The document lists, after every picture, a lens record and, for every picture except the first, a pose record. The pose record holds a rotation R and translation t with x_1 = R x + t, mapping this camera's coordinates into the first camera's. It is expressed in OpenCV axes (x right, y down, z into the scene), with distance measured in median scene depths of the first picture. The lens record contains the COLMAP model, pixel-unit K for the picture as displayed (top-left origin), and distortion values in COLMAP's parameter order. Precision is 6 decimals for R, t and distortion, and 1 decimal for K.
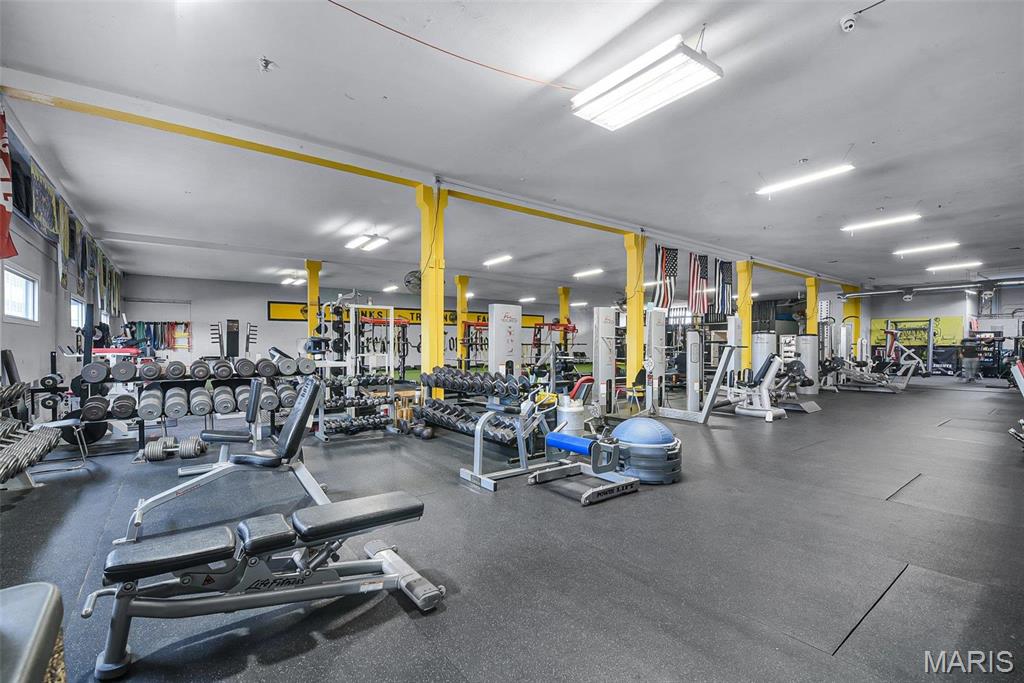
lens RADIAL K [[456.8, 0, 510.0], [0, 456.8, 344.4], [0, 0, 1]] dist [-0.025048, -0.000603]
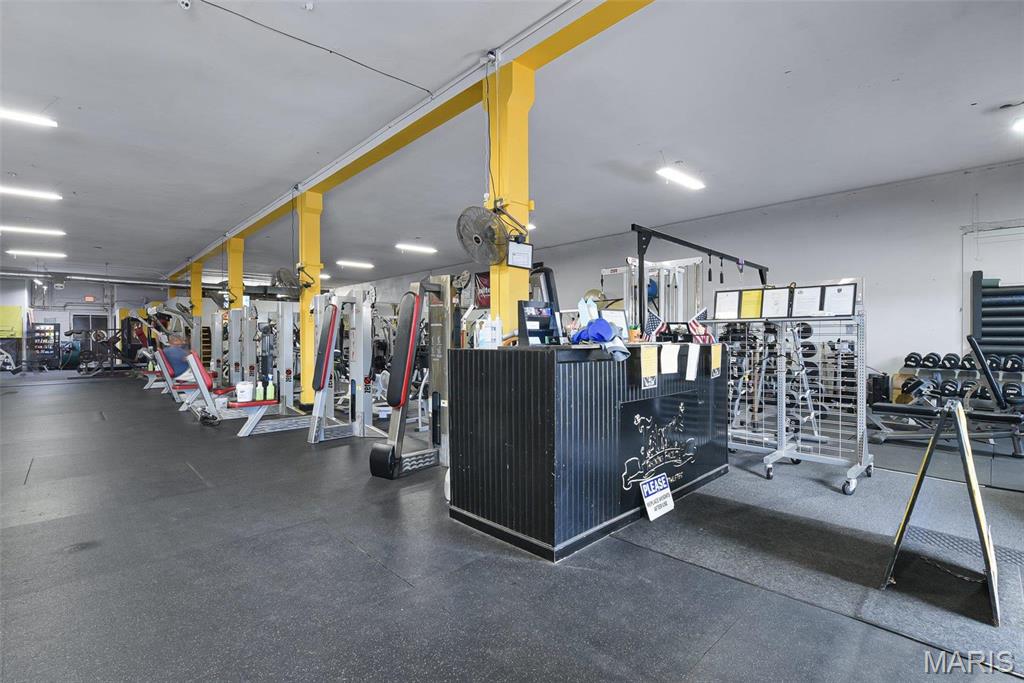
lens RADIAL K [[465.6, 0, 509.0], [0, 465.6, 341.5], [0, 0, 1]] dist [-0.000908, -0.000335]
pose [[-0.131332, -0.012591, 0.991259, -0.090364], [0.002054, 0.999914, 0.012973, -0.000327], [-0.991336, 0.003739, -0.131295, 0.117476]]
